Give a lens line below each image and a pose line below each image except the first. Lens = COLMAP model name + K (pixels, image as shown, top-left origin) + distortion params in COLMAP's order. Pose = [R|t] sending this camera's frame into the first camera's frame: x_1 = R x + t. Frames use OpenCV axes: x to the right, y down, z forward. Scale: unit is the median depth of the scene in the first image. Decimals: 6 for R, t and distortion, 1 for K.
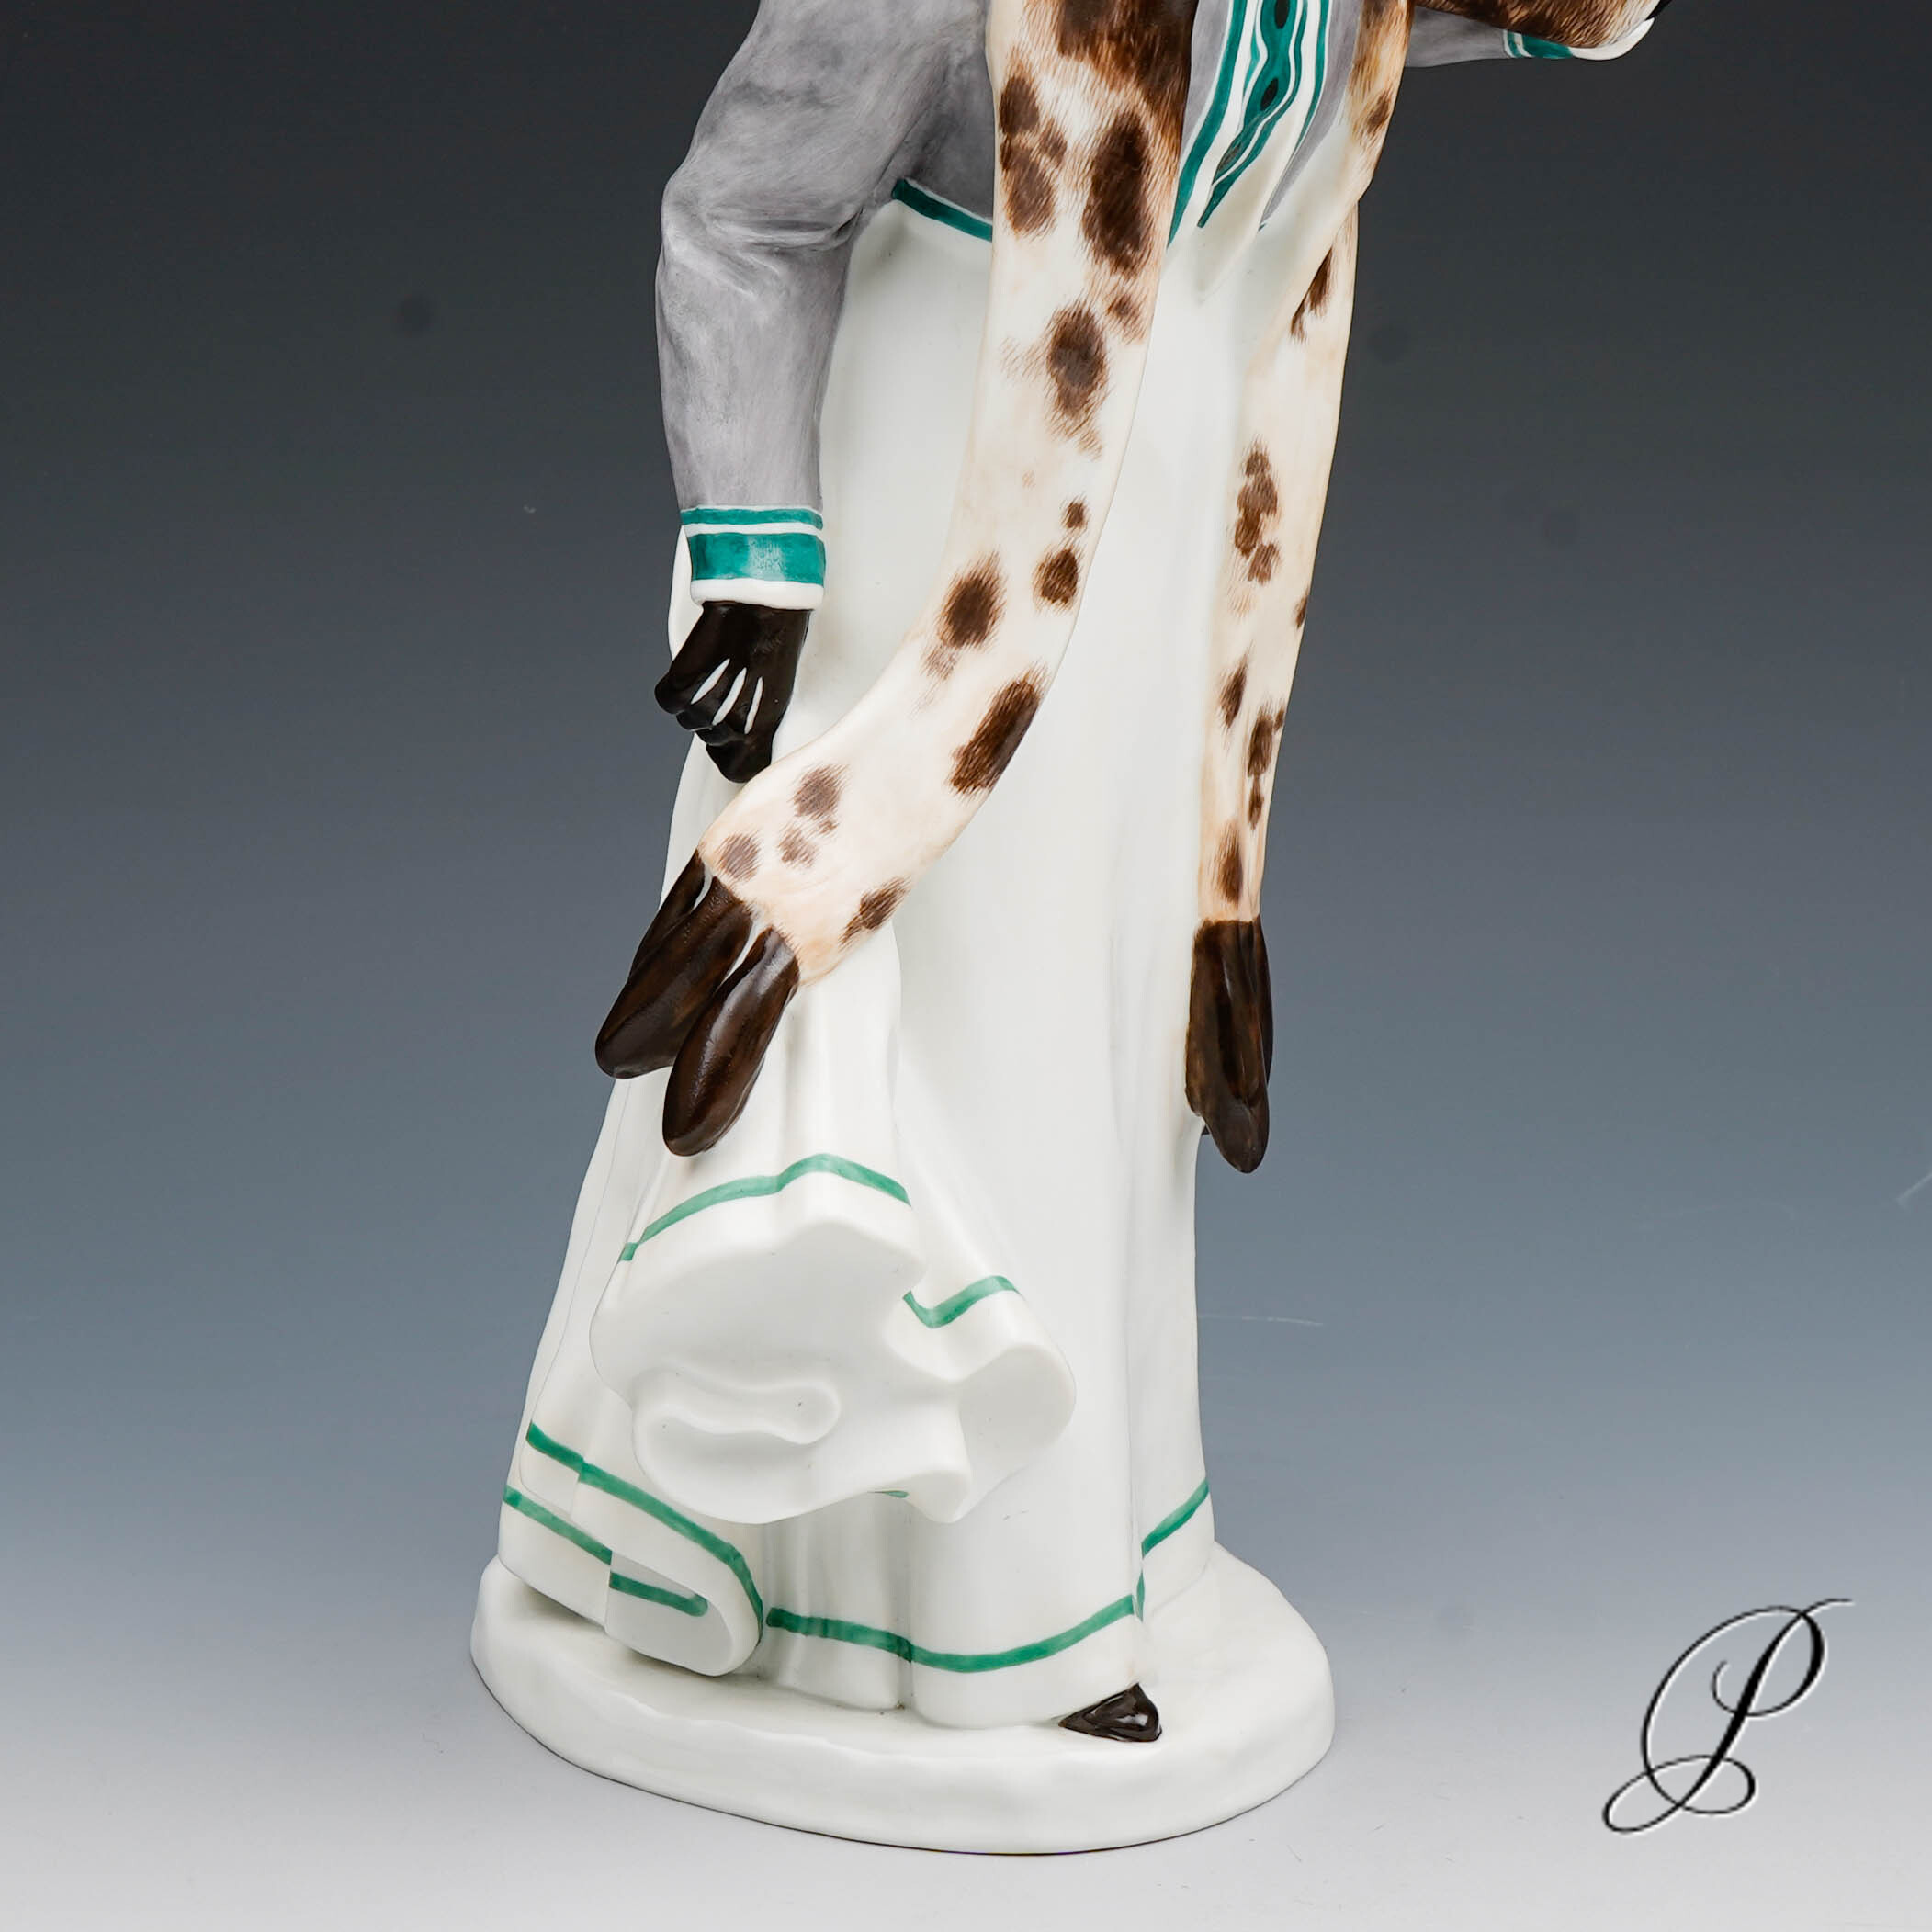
lens RADIAL K [[4952.0, 0, 1043.6], [0, 4952.0, 760.8], [0, 0, 1]] dist [0.069084, 1.019402]
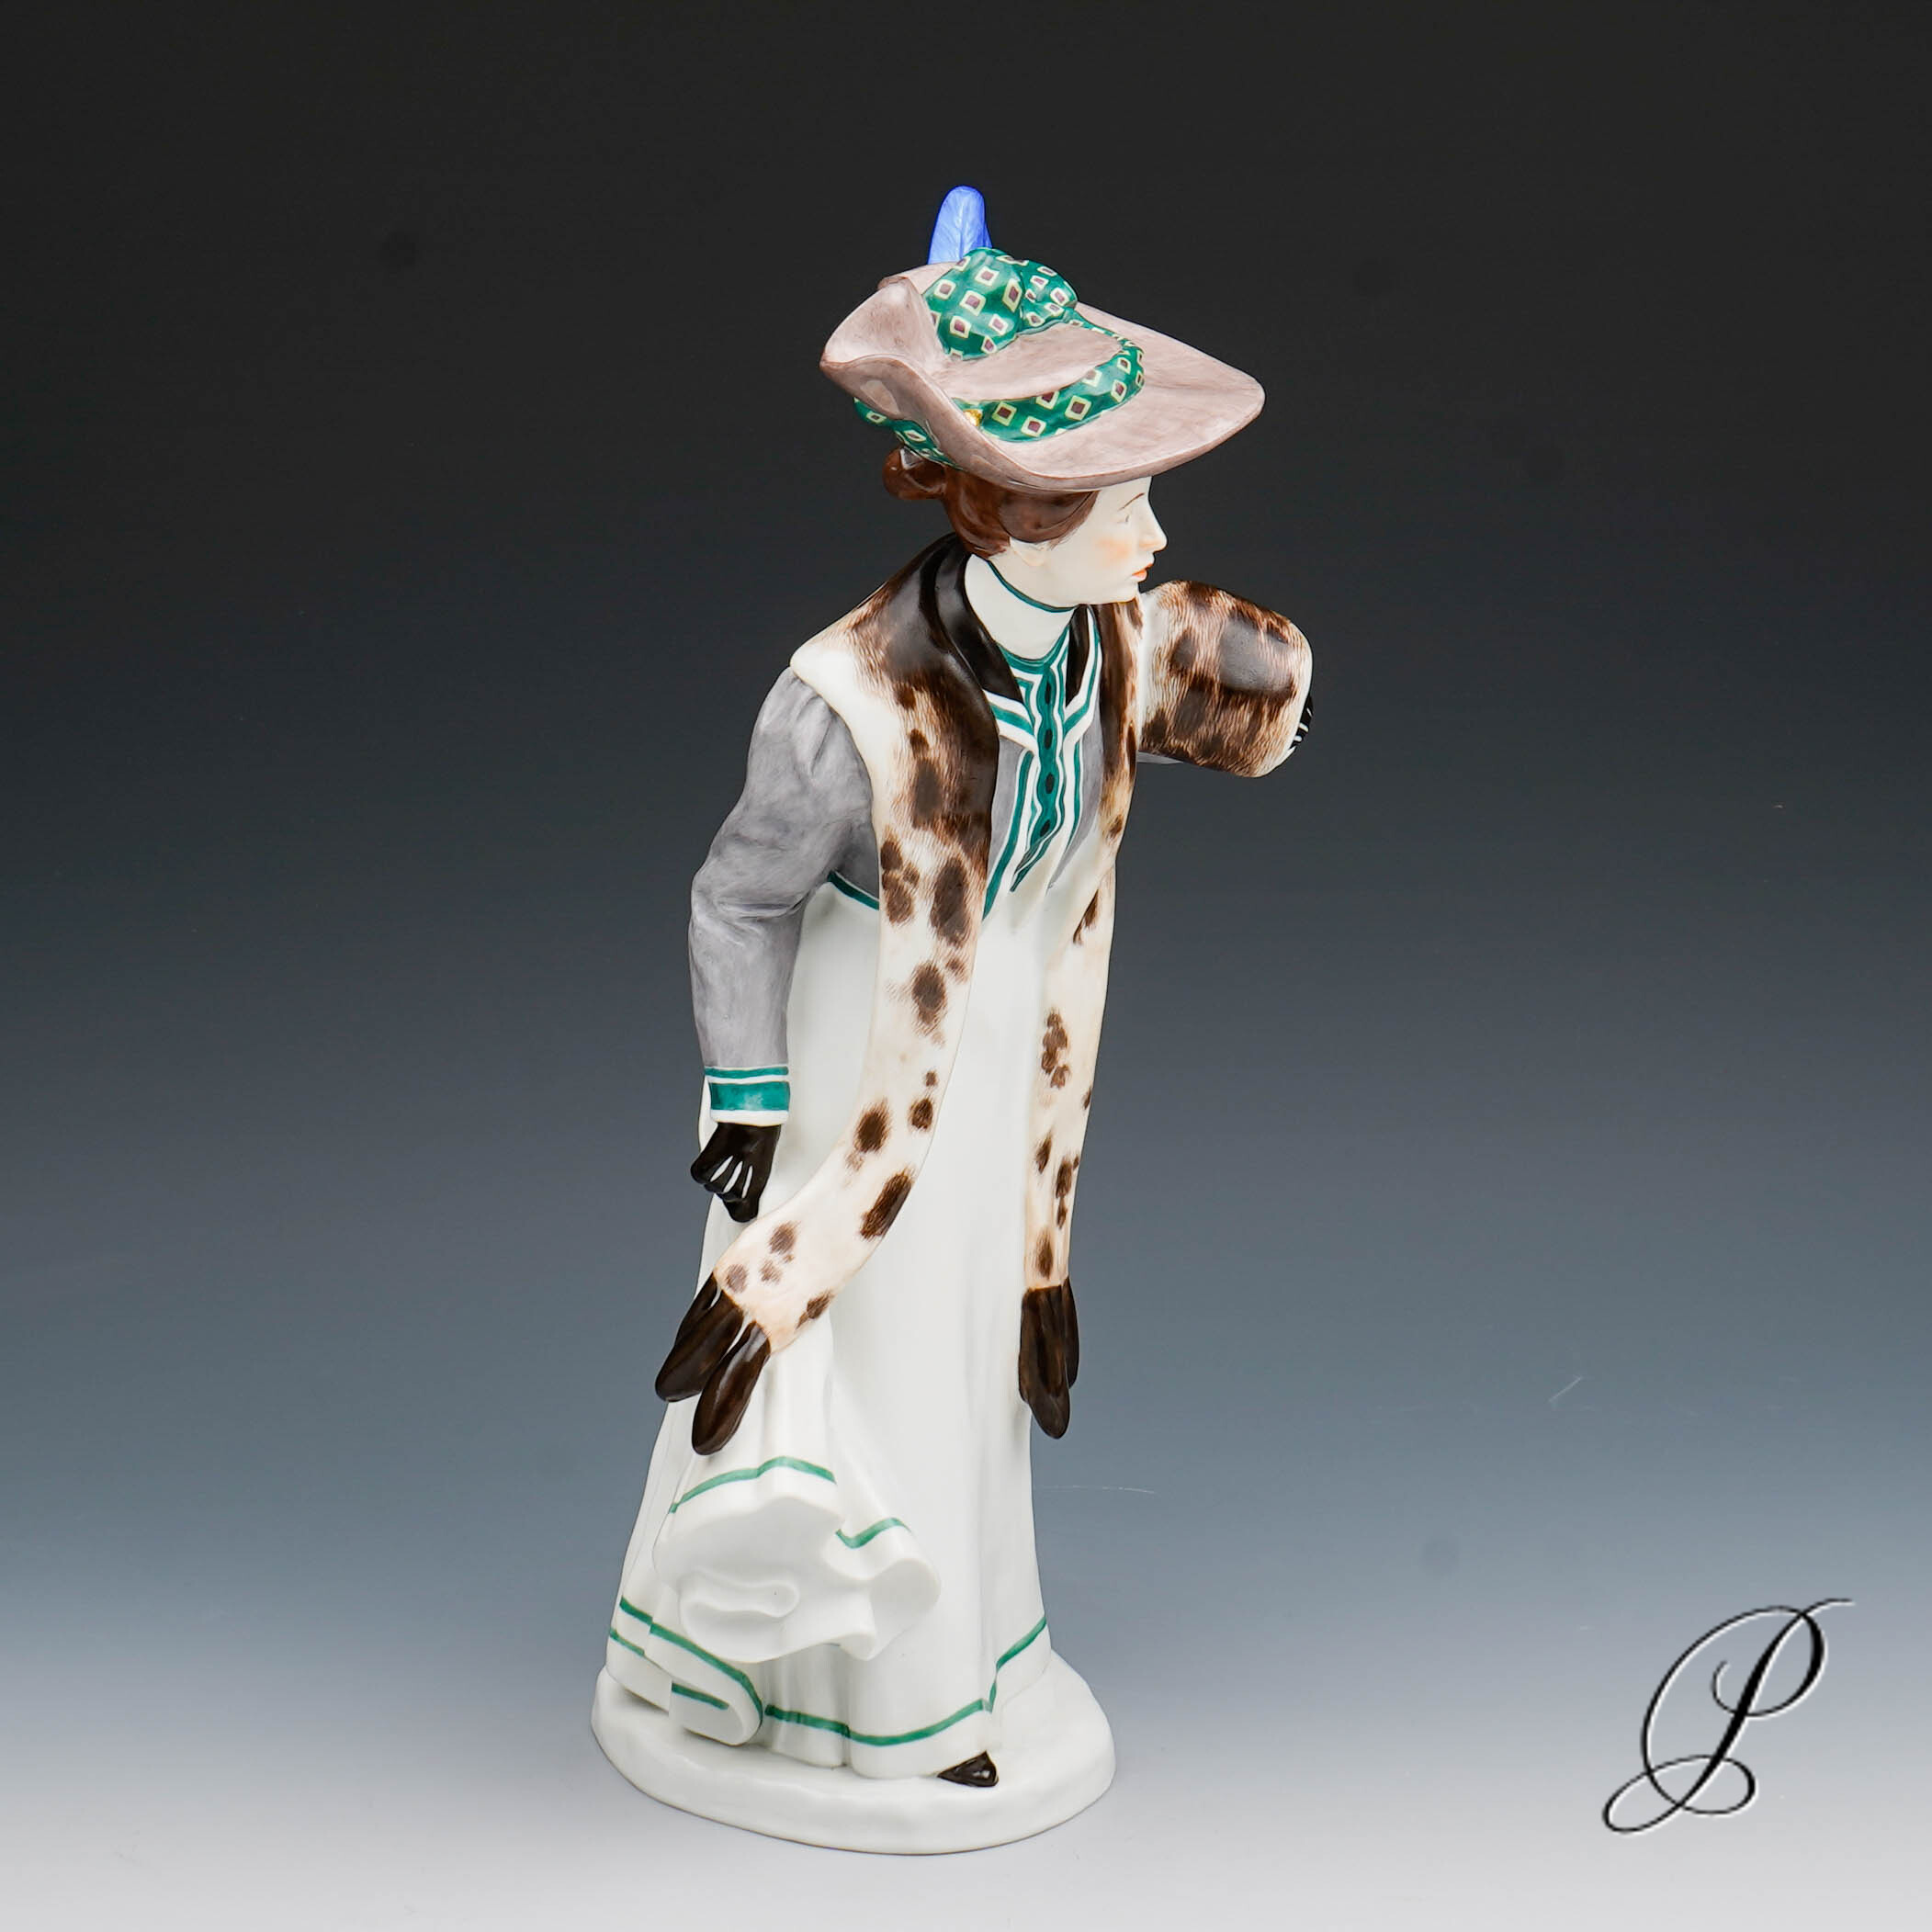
lens RADIAL K [[4952.0, 0, 1043.6], [0, 4952.0, 760.8], [0, 0, 1]] dist [0.069084, 1.019402]
pose [[0.999121, -0.004392, -0.041677, 0.115051], [0.005404, 0.999692, 0.024205, -0.196997], [0.041558, -0.024409, 0.998838, -0.694054]]
